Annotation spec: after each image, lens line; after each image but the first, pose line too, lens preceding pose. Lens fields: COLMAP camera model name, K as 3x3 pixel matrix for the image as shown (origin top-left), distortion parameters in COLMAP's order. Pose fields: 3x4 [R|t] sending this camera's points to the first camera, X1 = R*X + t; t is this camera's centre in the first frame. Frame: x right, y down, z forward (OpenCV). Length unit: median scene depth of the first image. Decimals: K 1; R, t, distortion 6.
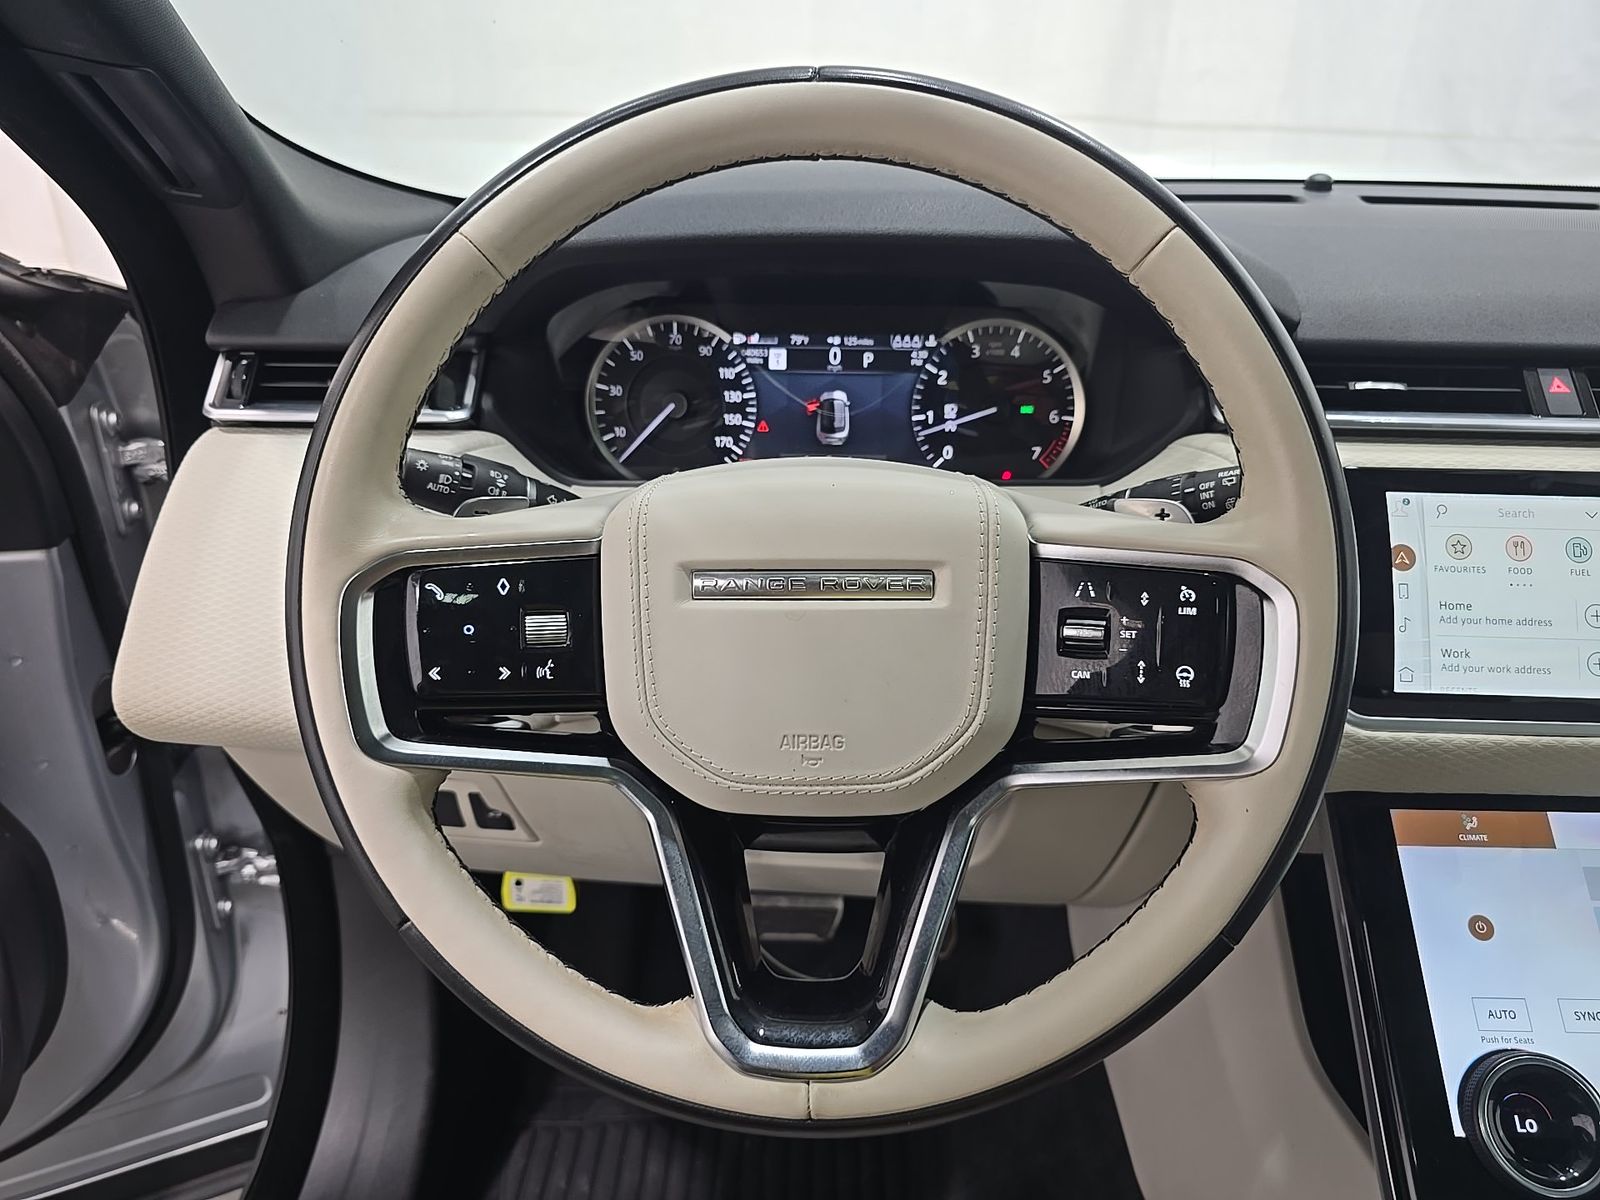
lens RADIAL K [[1085.6, 0, 805.2], [0, 1085.6, 604.4], [0, 0, 1]] dist [0.018851, -0.015618]
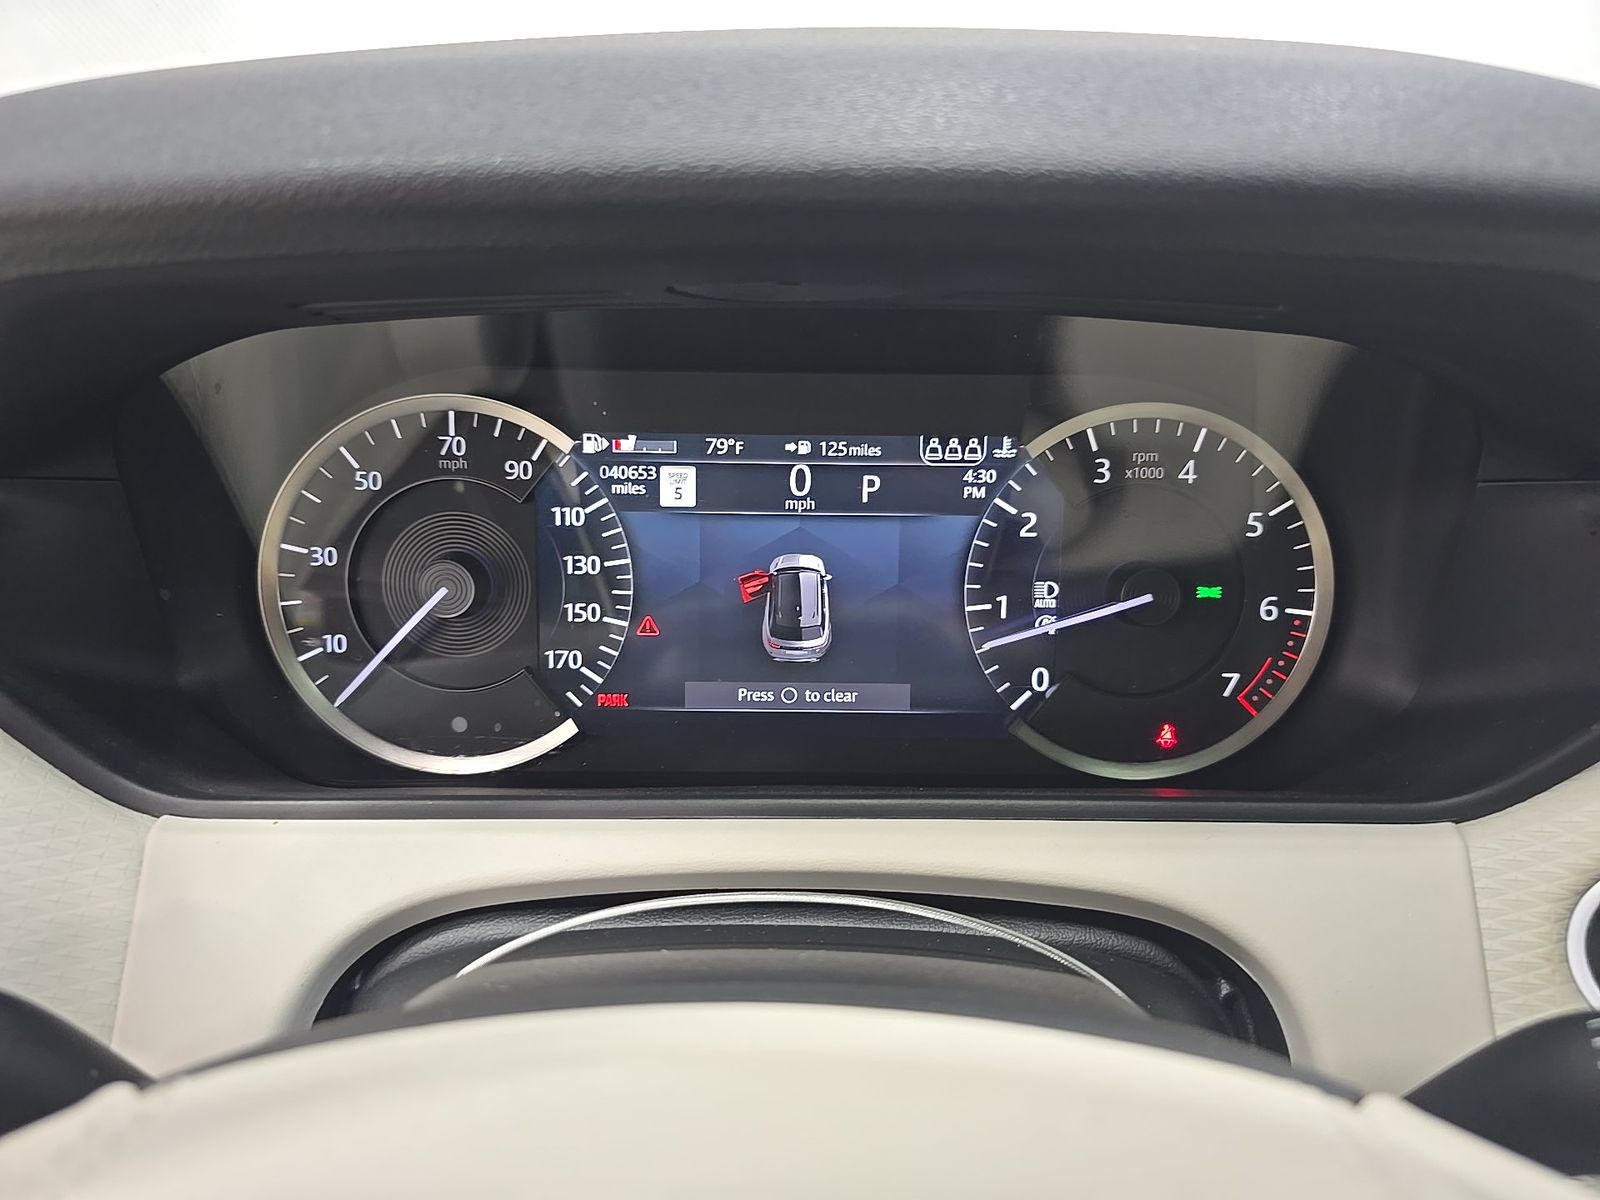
lens RADIAL K [[1085.6, 0, 809.5], [0, 1085.6, 586.7], [0, 0, 1]] dist [0.018851, -0.015618]
pose [[0.999409, -0.006908, 0.033659, 0.015495], [0.008521, 0.998811, -0.047998, -0.160864], [-0.033287, 0.048257, 0.998280, 0.537814]]
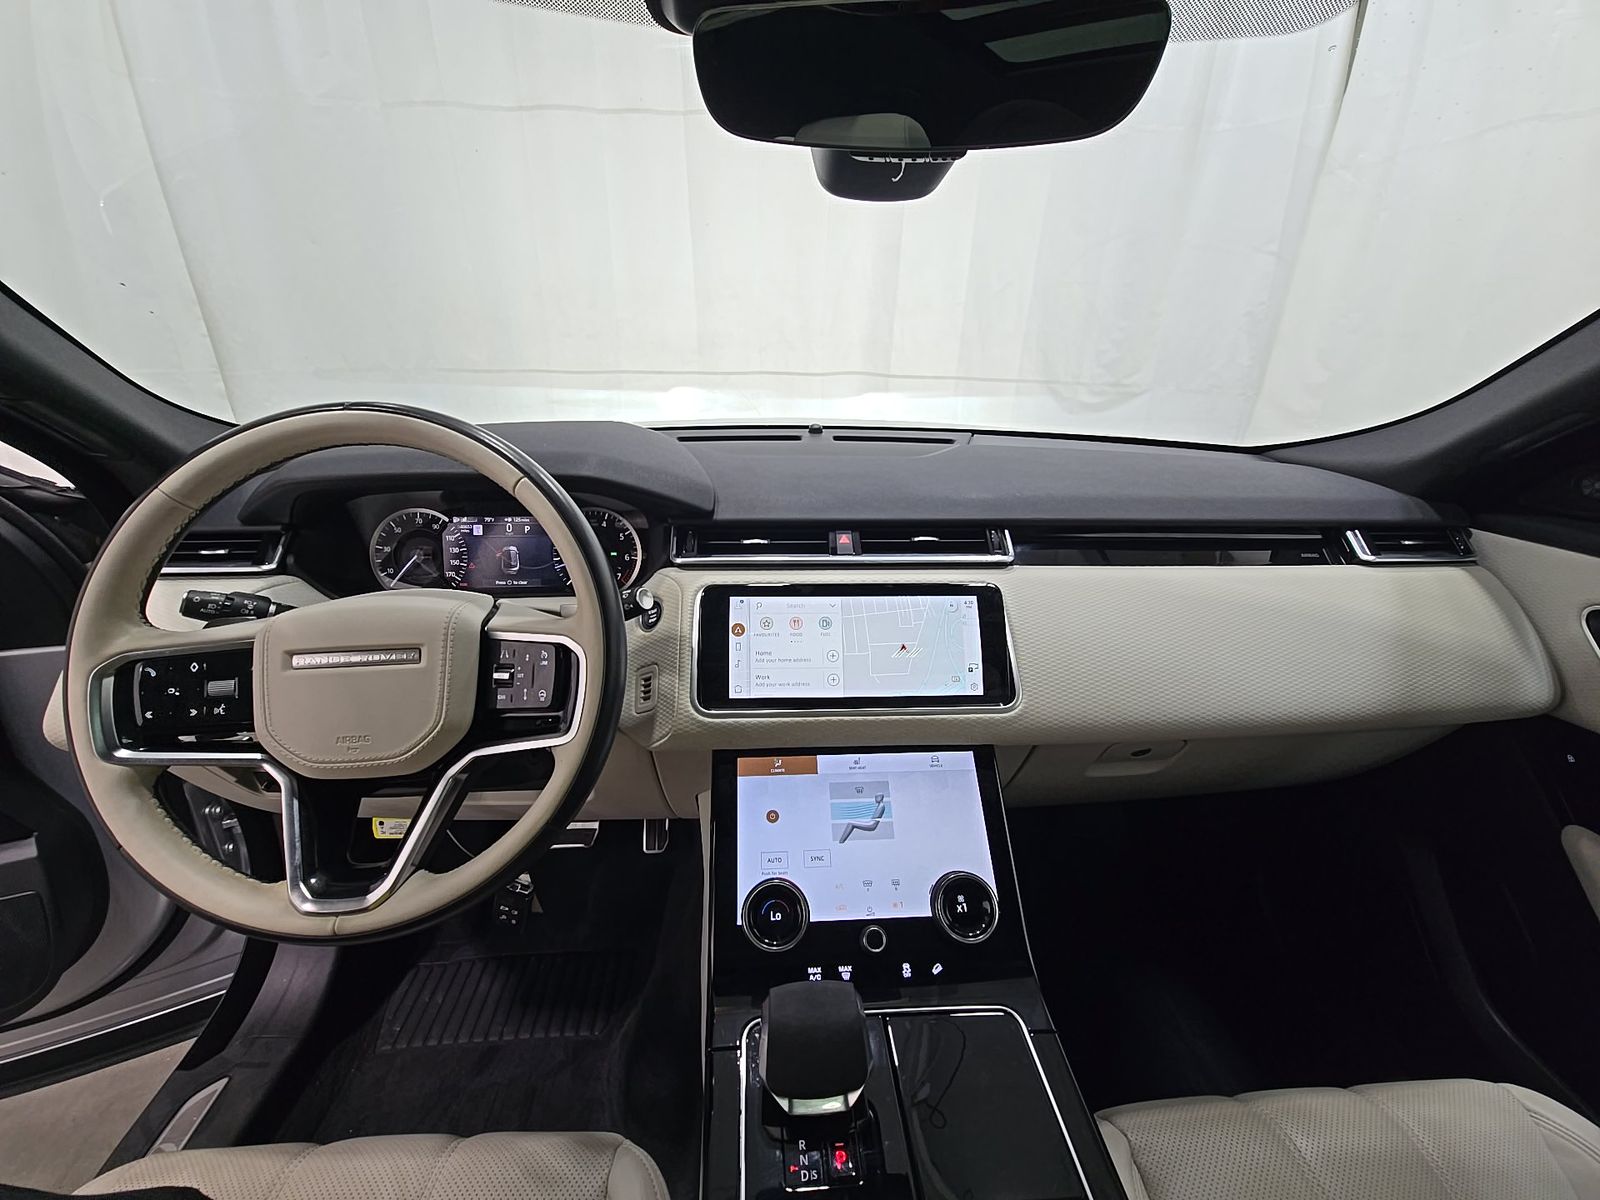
lens RADIAL K [[637.8, 0, 794.1], [0, 637.8, 607.9], [0, 0, 1]] dist [-0.003414, -0.001369]
pose [[0.995555, -0.031655, 0.088703, 0.417330], [0.036792, 0.997702, -0.056888, -0.009903], [-0.086698, 0.059898, 0.994432, -0.128766]]
